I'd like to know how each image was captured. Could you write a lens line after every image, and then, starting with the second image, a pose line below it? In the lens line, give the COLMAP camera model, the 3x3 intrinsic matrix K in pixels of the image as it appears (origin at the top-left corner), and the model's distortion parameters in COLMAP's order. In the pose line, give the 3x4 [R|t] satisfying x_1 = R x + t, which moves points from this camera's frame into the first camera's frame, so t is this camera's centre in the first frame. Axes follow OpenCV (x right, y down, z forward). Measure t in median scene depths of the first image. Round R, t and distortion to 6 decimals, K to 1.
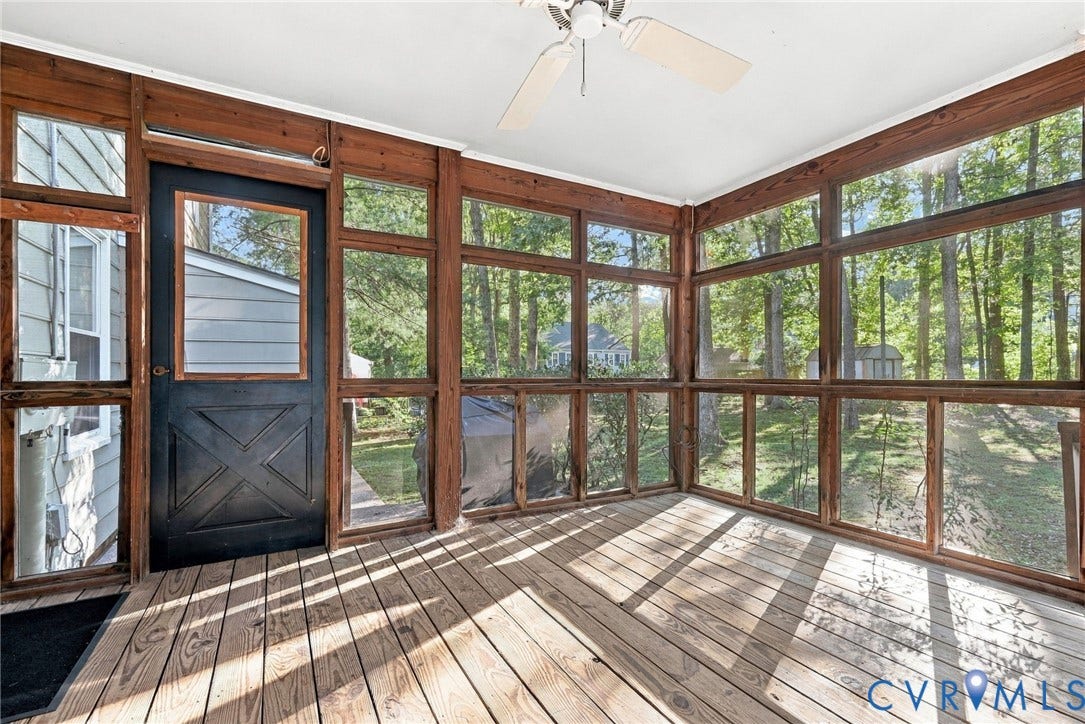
lens RADIAL K [[476.0, 0, 539.6], [0, 476.0, 367.8], [0, 0, 1]] dist [-0.001943, -0.000244]
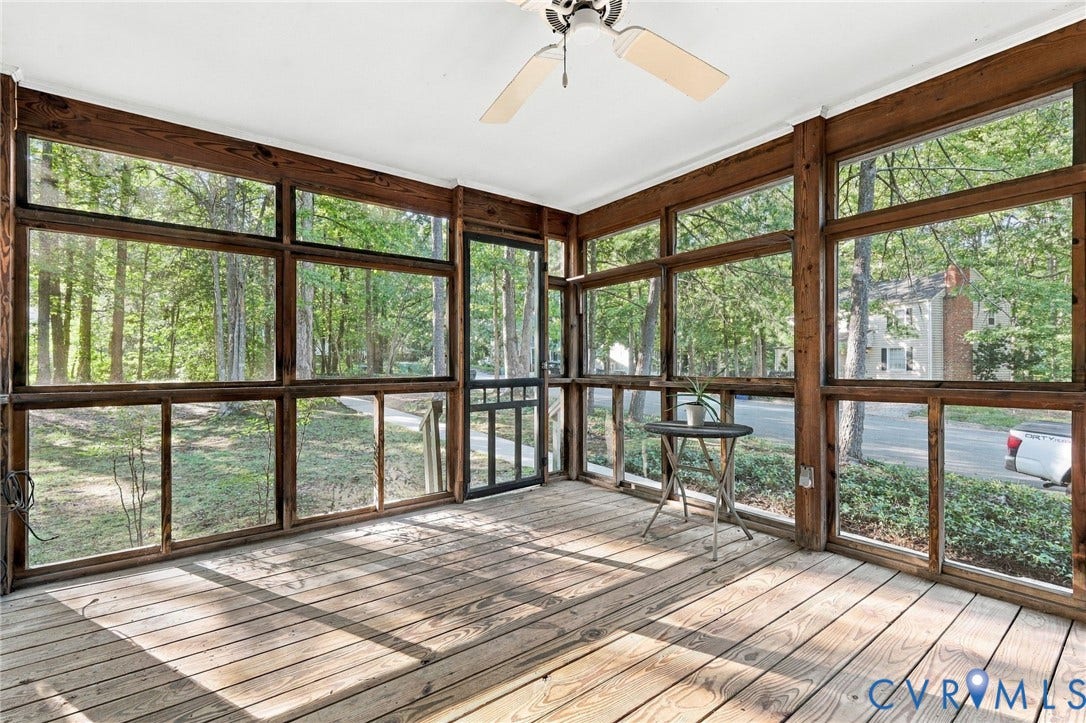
lens RADIAL K [[476.4, 0, 540.1], [0, 476.4, 367.3], [0, 0, 1]] dist [-0.001943, -0.000244]
pose [[-0.134450, 0.010240, 0.990867, -0.556367], [0.004811, 0.999942, -0.009681, 0.012636], [-0.990909, 0.003466, -0.134491, 0.786459]]
